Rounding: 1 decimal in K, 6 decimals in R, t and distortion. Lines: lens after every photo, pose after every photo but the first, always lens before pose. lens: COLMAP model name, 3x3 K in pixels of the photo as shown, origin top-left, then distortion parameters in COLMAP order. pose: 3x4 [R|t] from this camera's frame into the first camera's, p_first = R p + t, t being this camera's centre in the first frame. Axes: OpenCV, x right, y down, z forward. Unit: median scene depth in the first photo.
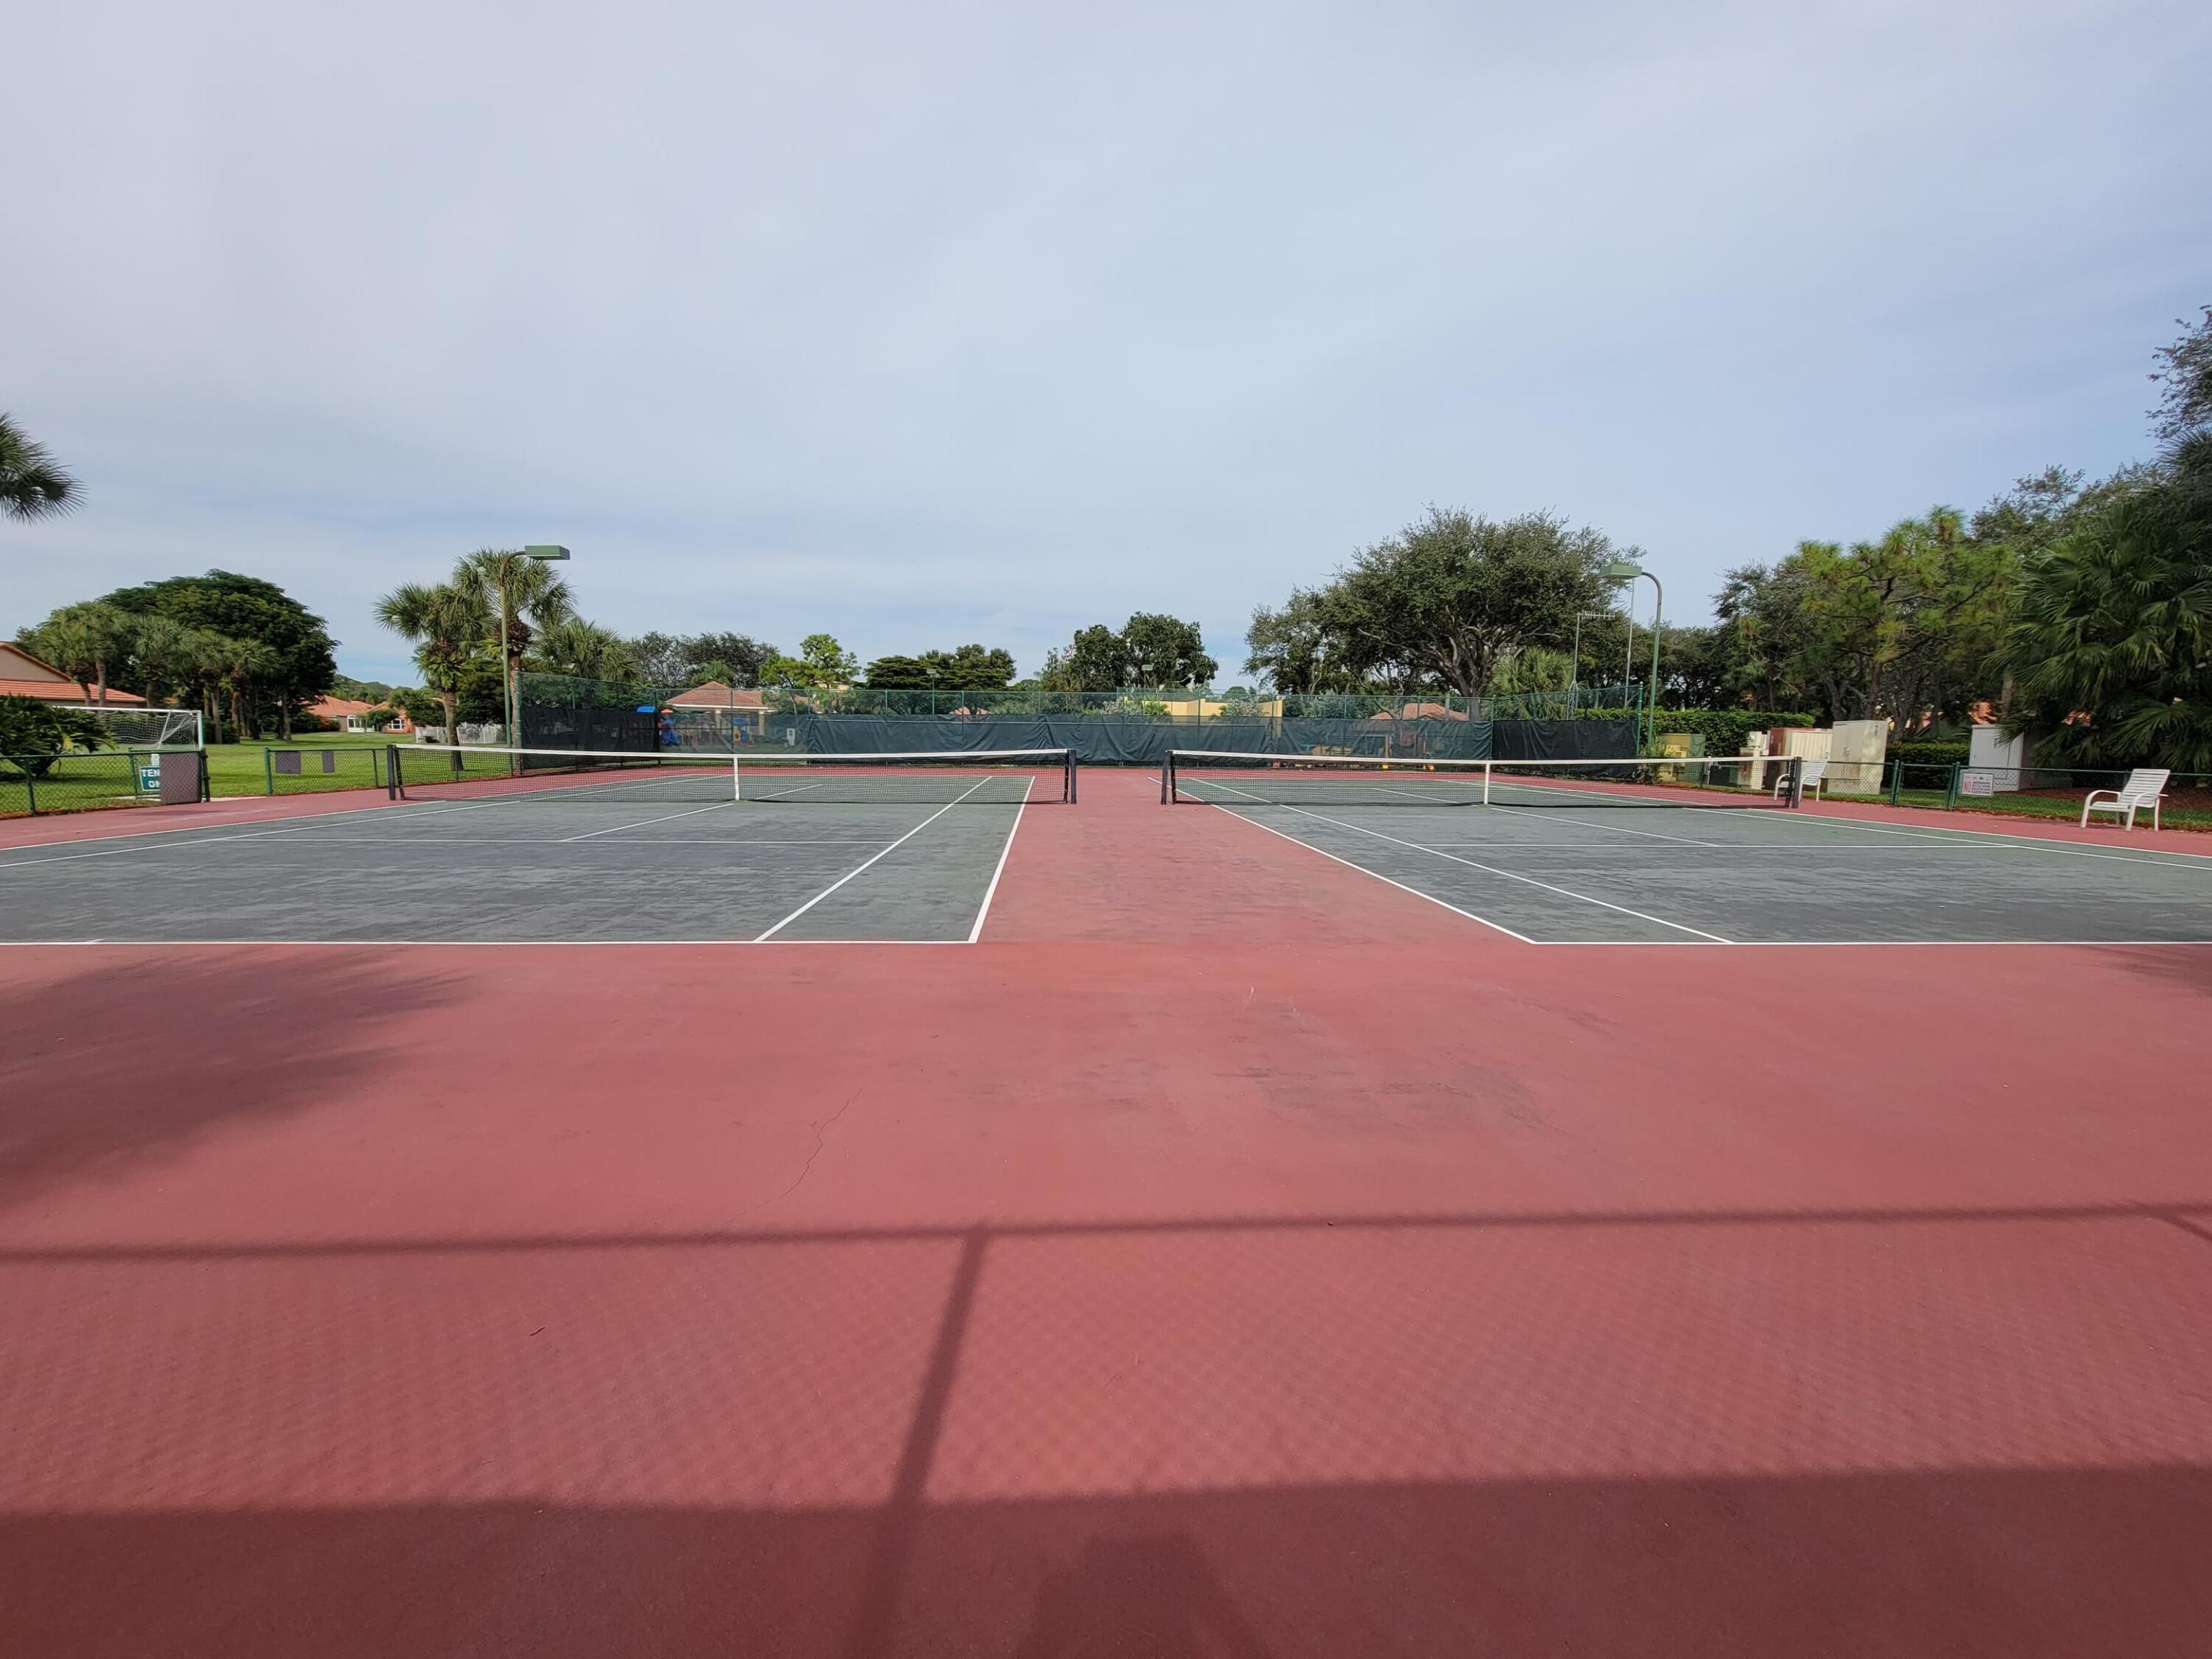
lens RADIAL K [[882.2, 0, 1093.0], [0, 882.2, 833.9], [0, 0, 1]] dist [-0.009869, -0.000233]
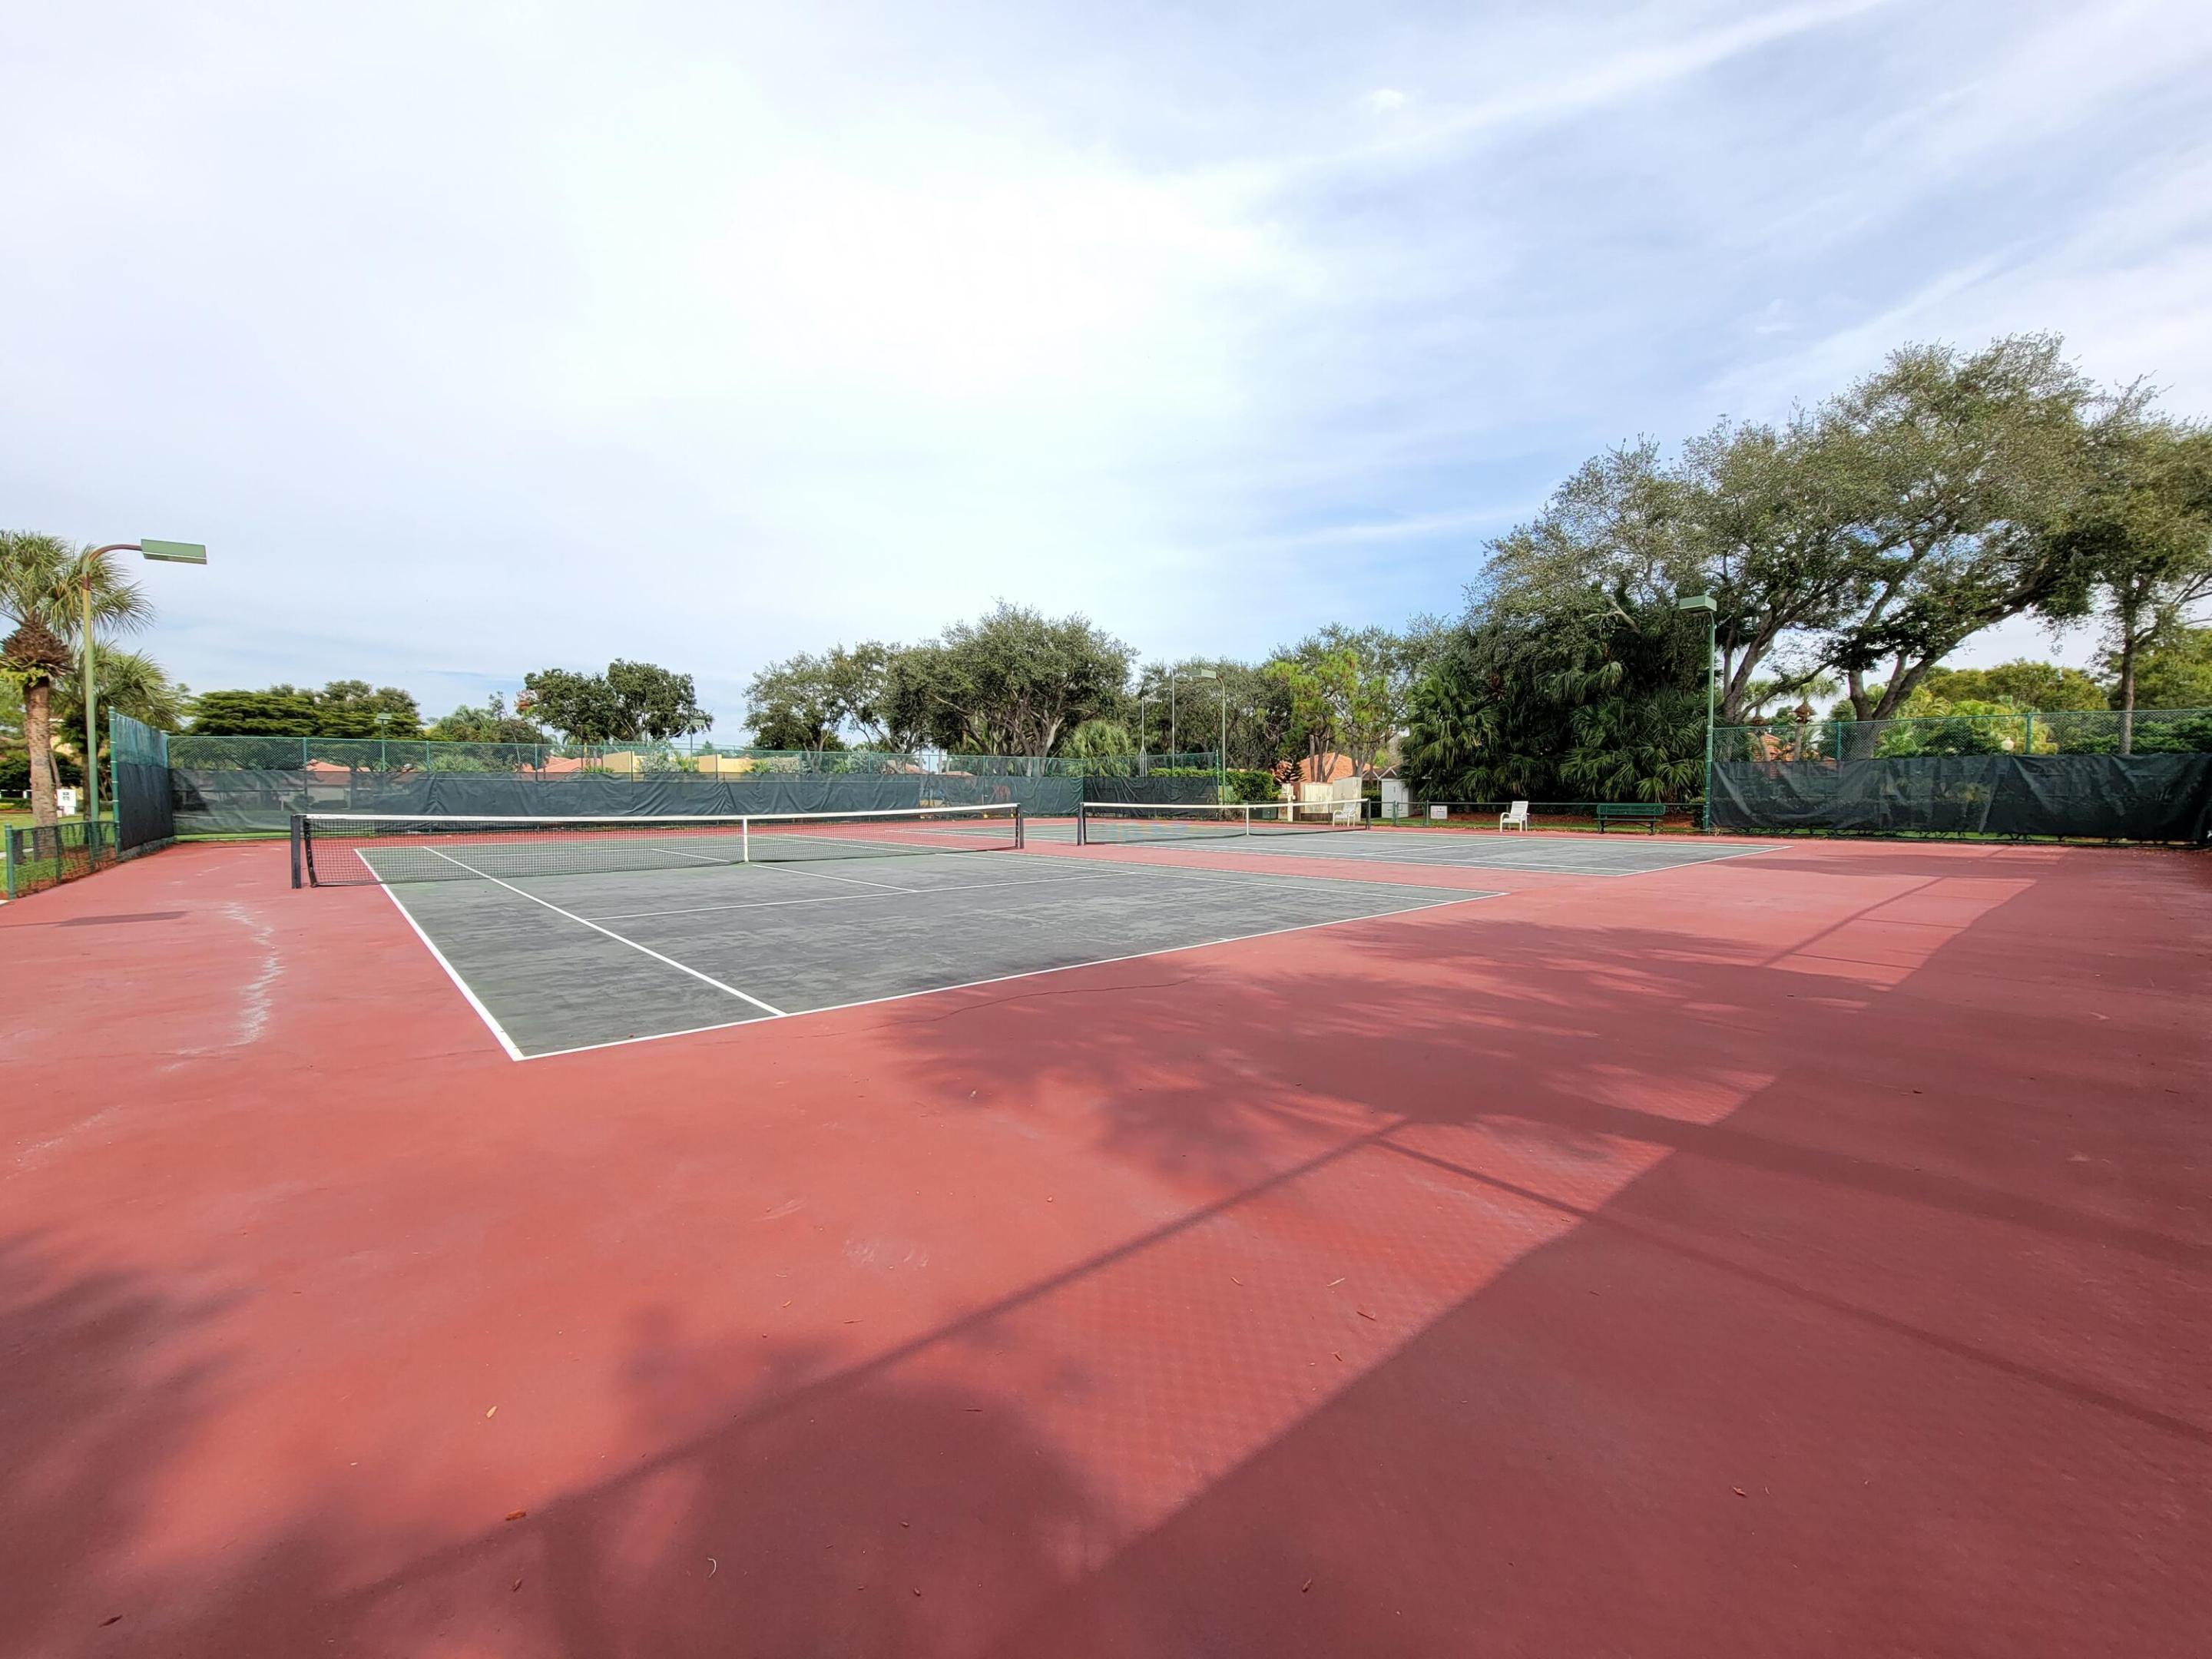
lens RADIAL K [[882.2, 0, 1093.0], [0, 882.2, 833.9], [0, 0, 1]] dist [-0.009869, -0.000233]
pose [[0.786388, -0.040902, 0.616378, -0.282186], [0.079353, 0.996227, -0.035133, -0.001936], [-0.612615, 0.076540, 0.786666, 0.000284]]
